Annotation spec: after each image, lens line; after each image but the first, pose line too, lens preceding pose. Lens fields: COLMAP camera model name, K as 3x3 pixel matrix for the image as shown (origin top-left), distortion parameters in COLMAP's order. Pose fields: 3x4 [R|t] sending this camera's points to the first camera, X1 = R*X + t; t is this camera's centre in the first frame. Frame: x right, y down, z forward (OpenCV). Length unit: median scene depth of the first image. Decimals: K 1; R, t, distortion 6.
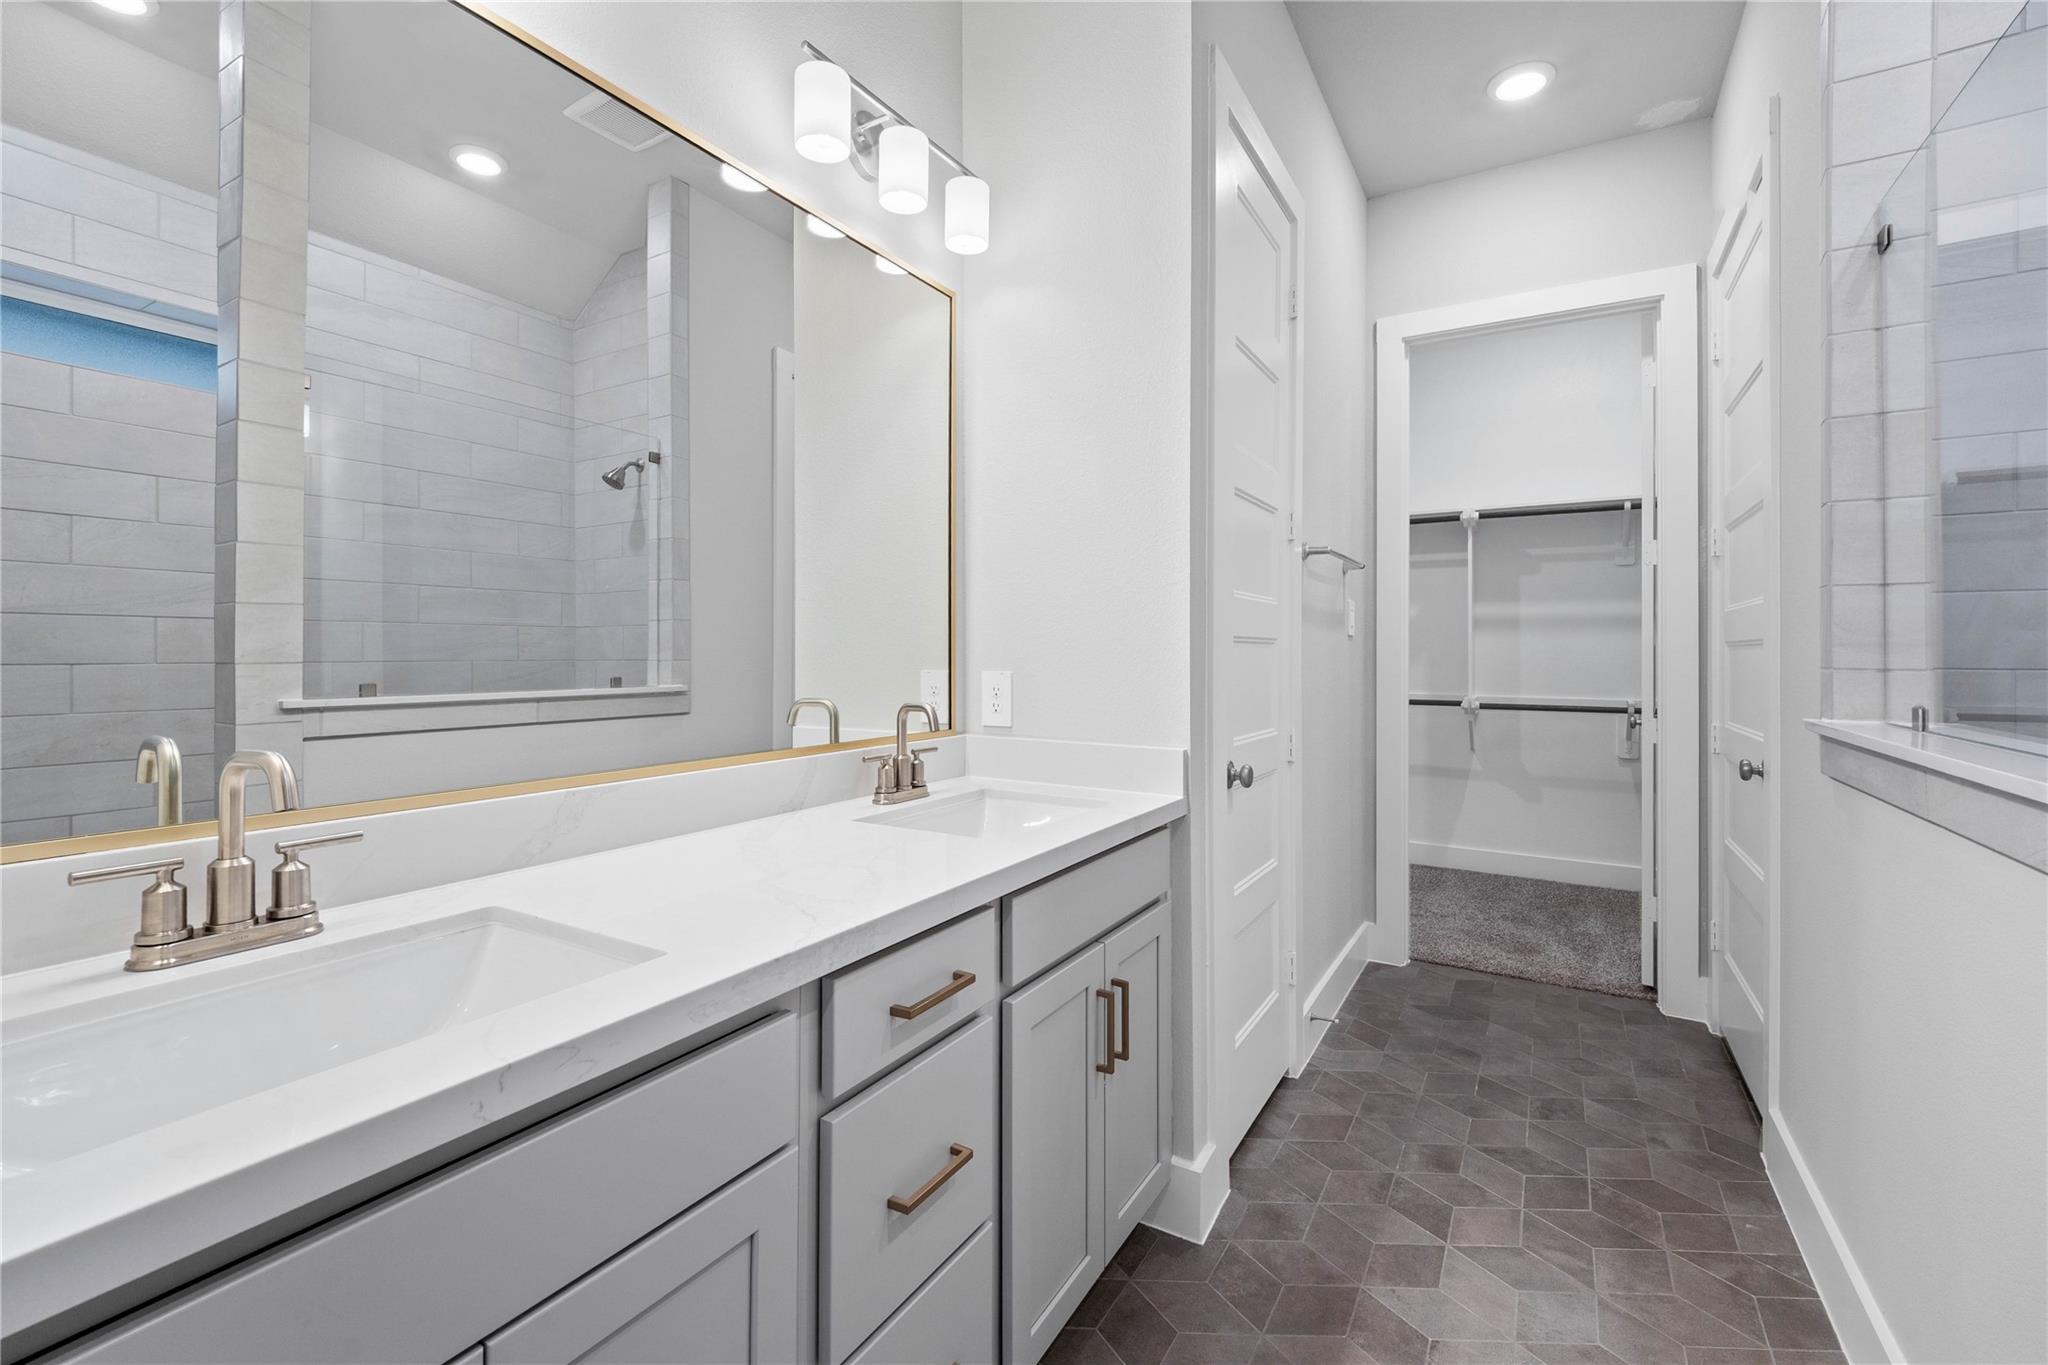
lens RADIAL K [[878.2, 0, 1014.1], [0, 878.2, 655.3], [0, 0, 1]] dist [0.019053, -0.011533]
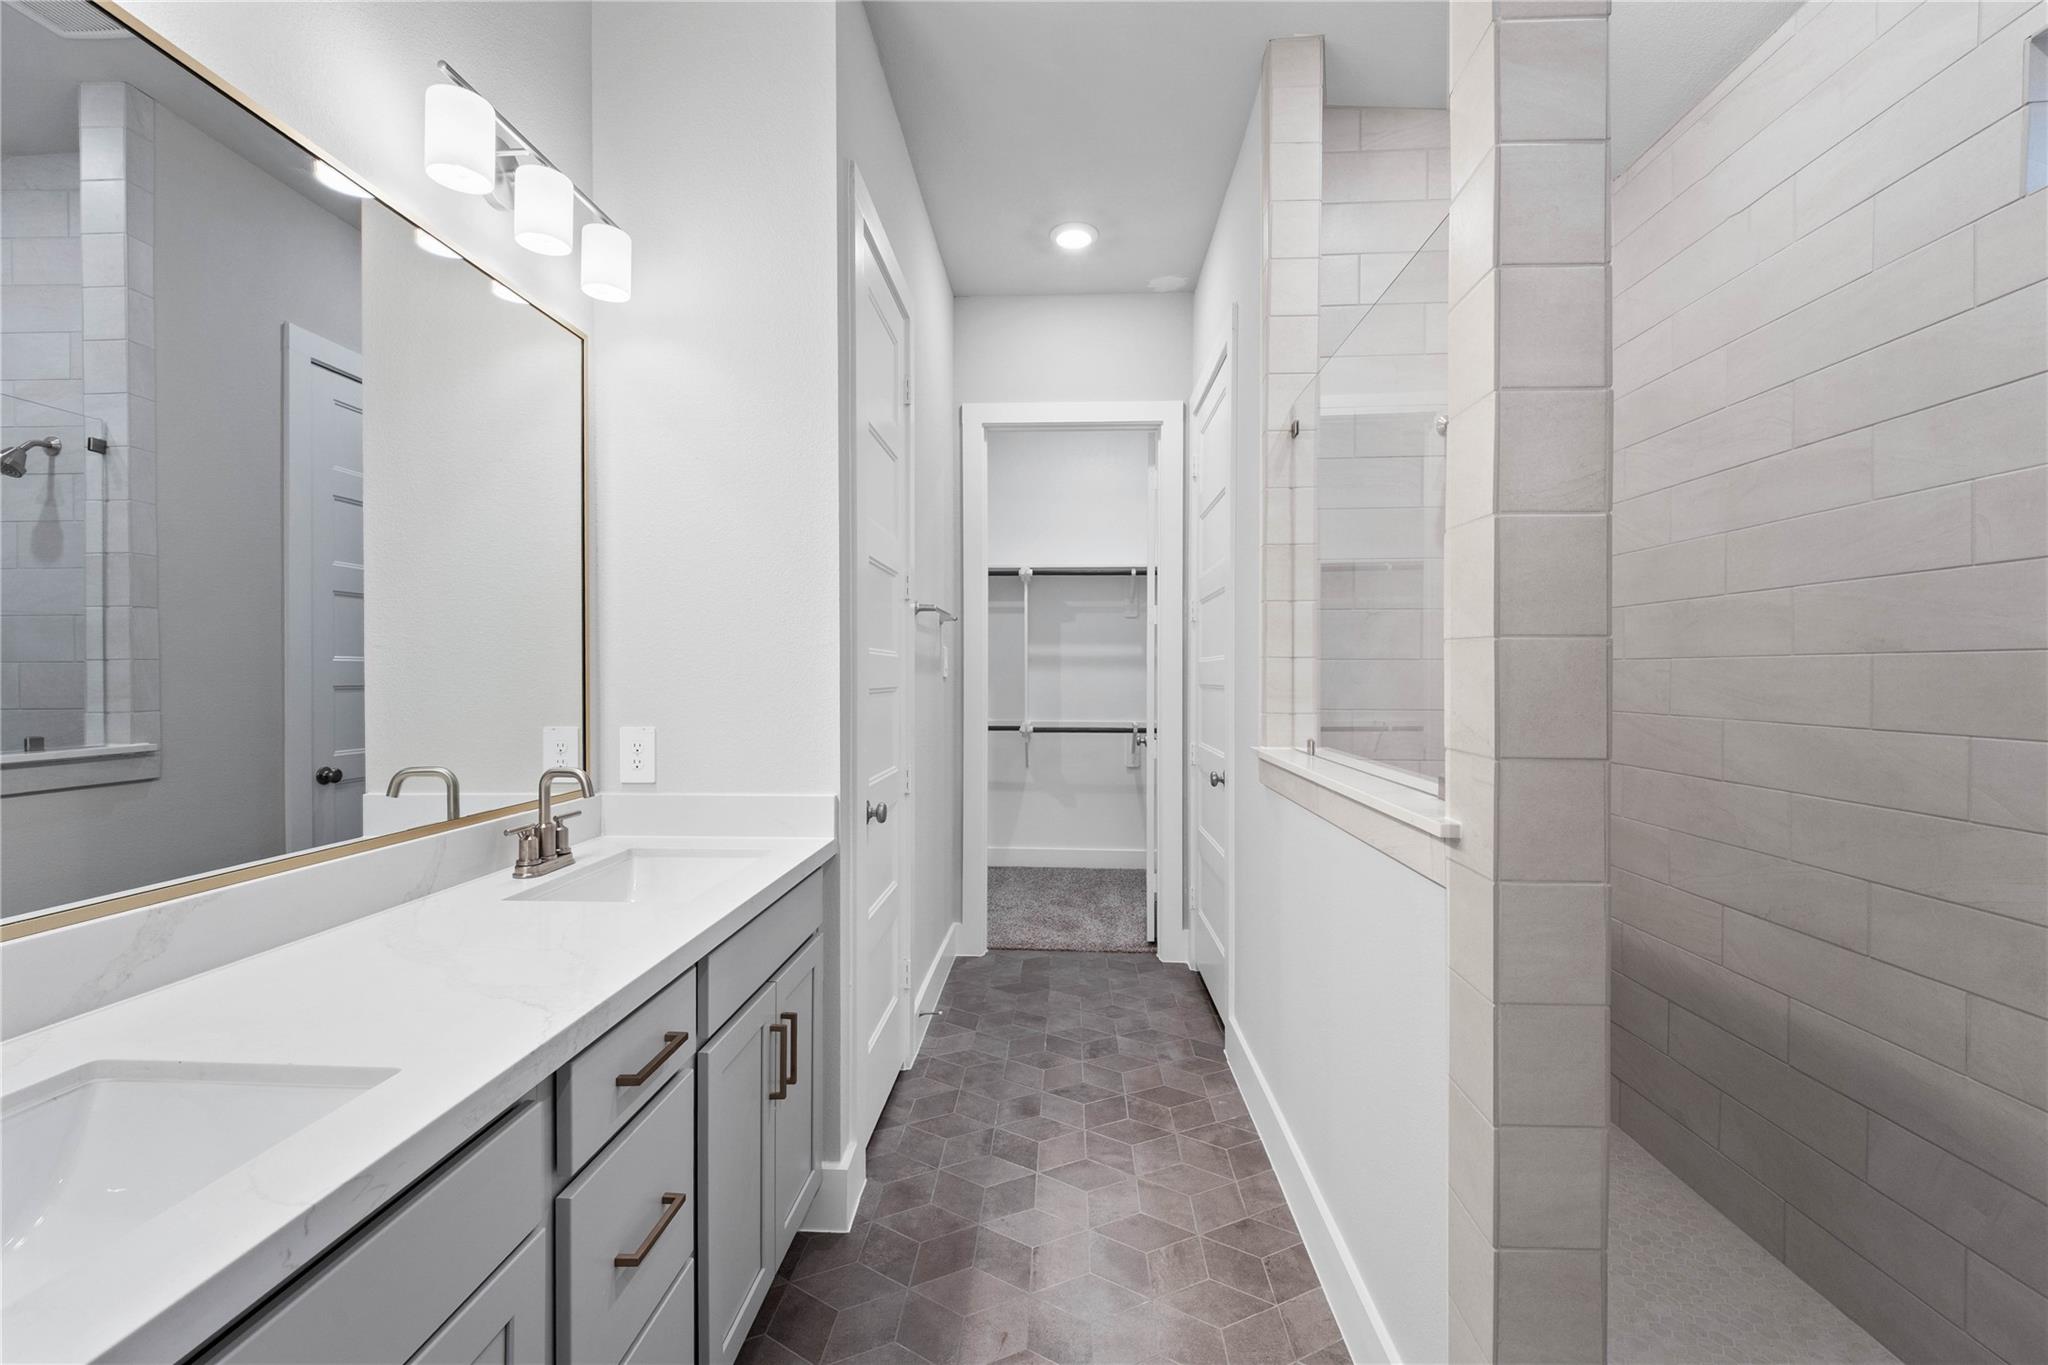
lens RADIAL K [[859.8, 0, 1021.9], [0, 859.8, 689.4], [0, 0, 1]] dist [0.031970, -0.015662]
pose [[0.880853, -0.008238, 0.473319, -0.093453], [0.000832, 0.999874, 0.015854, -0.037315], [-0.473390, -0.013571, 0.880749, -0.061165]]
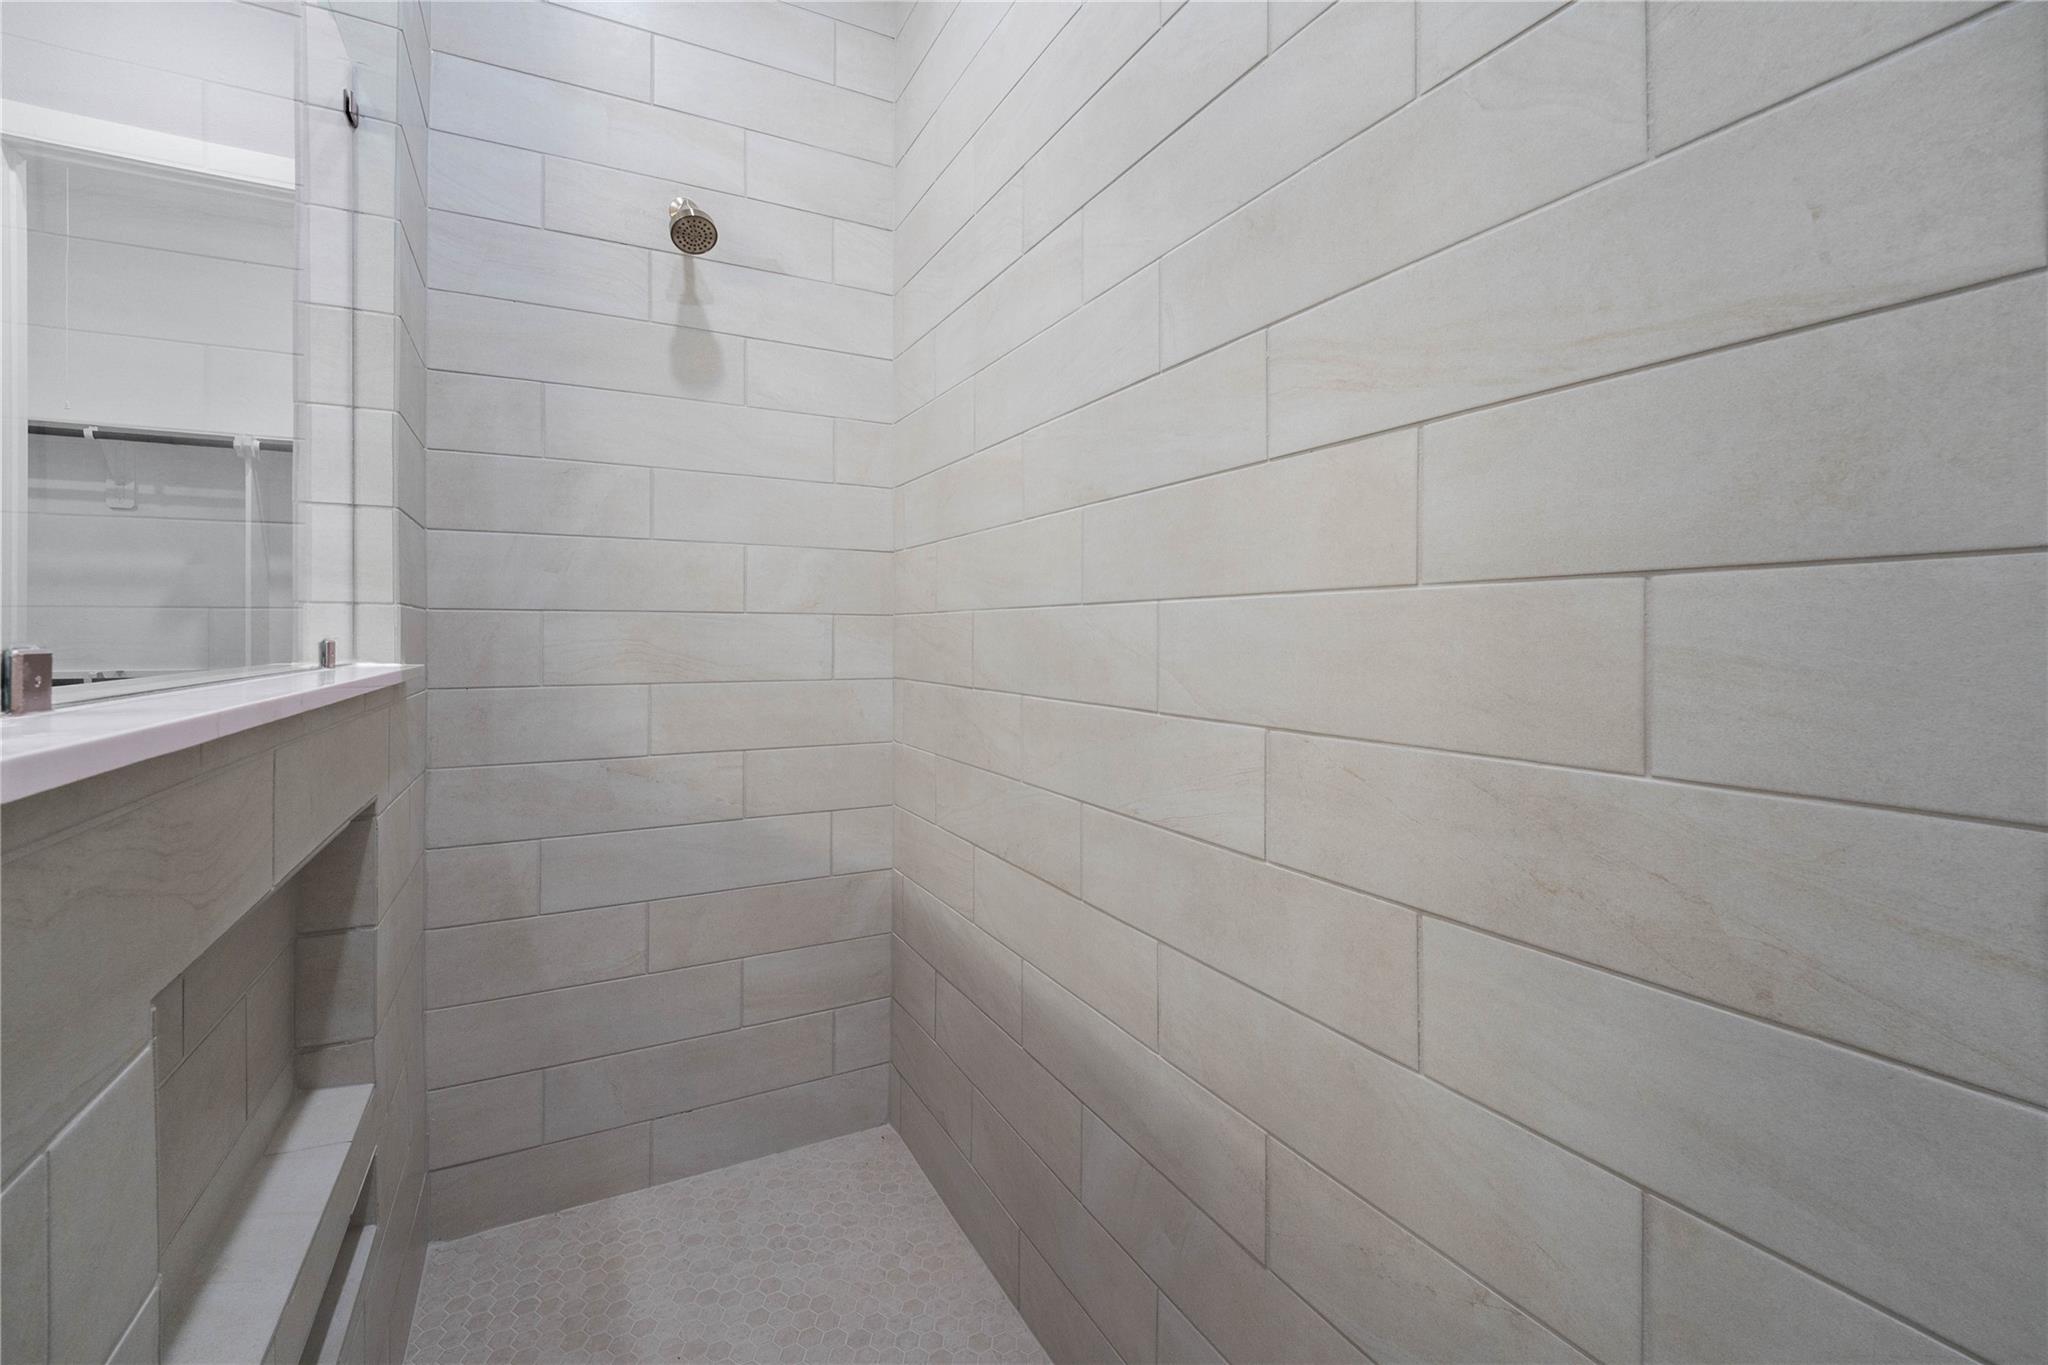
lens RADIAL K [[878.2, 0, 1014.1], [0, 878.2, 655.3], [0, 0, 1]] dist [0.019053, -0.011533]
pose [[0.523339, -0.020339, 0.851882, 0.430007], [0.003876, 0.999762, 0.021488, 0.037066], [-0.852116, -0.007944, 0.523293, -0.006213]]
